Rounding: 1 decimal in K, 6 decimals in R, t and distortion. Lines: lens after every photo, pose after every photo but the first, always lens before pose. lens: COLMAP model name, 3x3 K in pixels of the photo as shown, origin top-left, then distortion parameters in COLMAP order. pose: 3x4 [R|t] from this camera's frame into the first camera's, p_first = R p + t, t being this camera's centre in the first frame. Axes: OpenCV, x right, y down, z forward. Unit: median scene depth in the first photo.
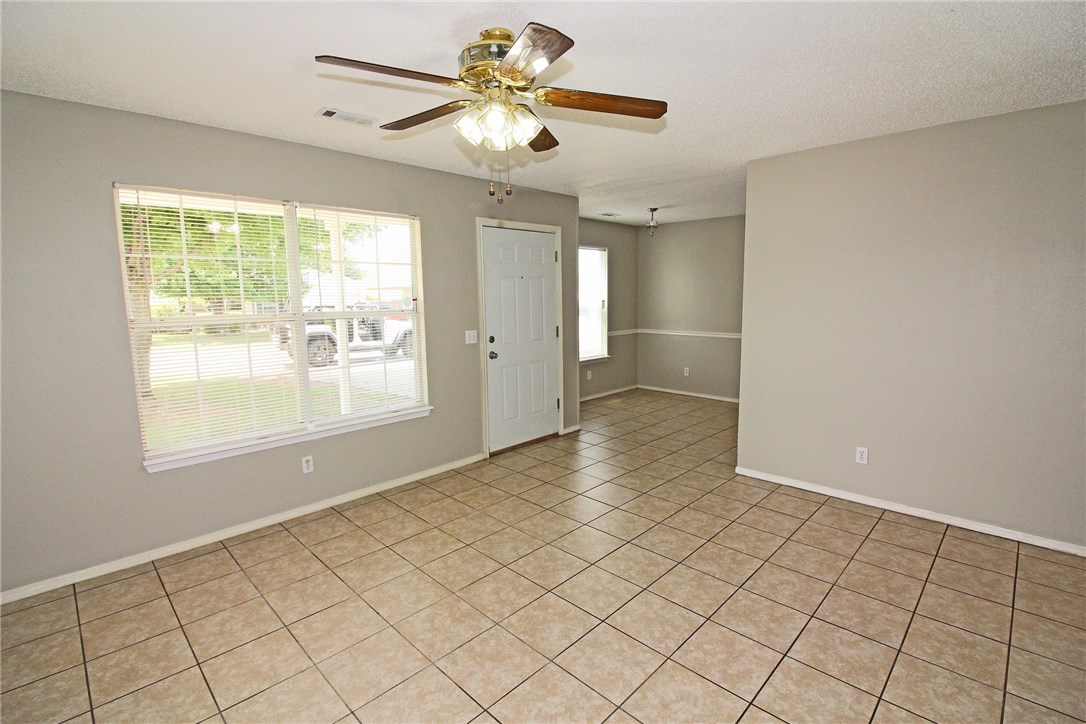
lens RADIAL K [[497.6, 0, 544.1], [0, 497.6, 358.6], [0, 0, 1]] dist [-0.014873, -0.001454]
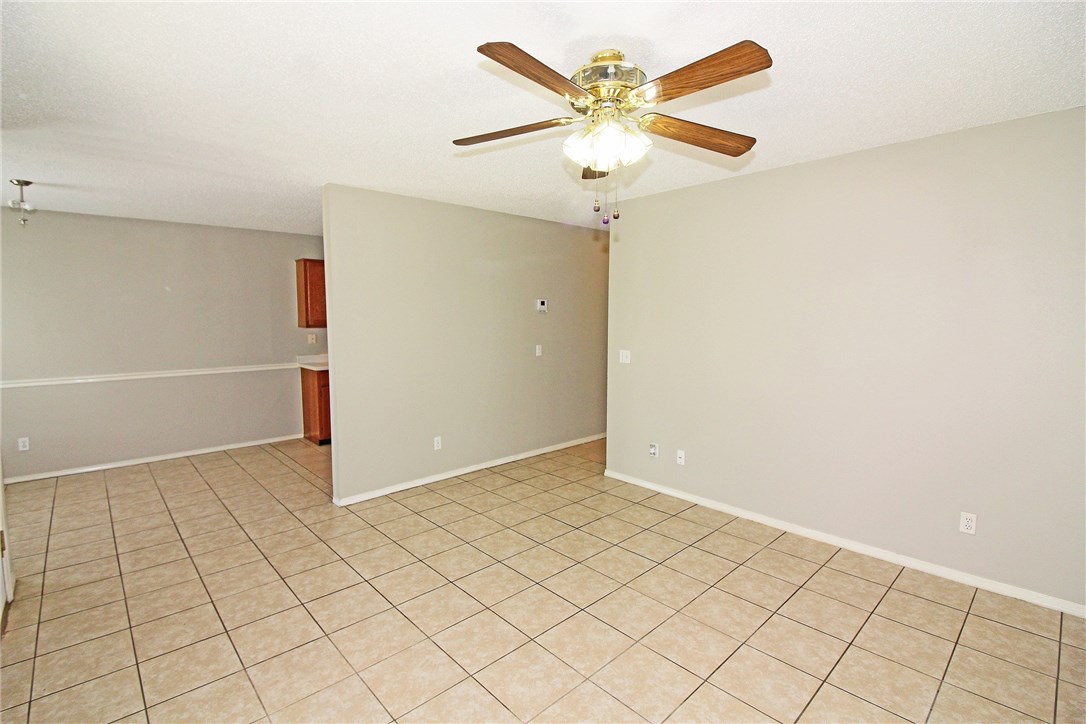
lens RADIAL K [[497.6, 0, 550.2], [0, 497.6, 354.8], [0, 0, 1]] dist [-0.014873, -0.001454]
pose [[0.038876, -0.067254, 0.996978, -0.619443], [0.134485, 0.989007, 0.061472, -0.071824], [-0.990153, 0.131689, 0.047494, 0.616699]]
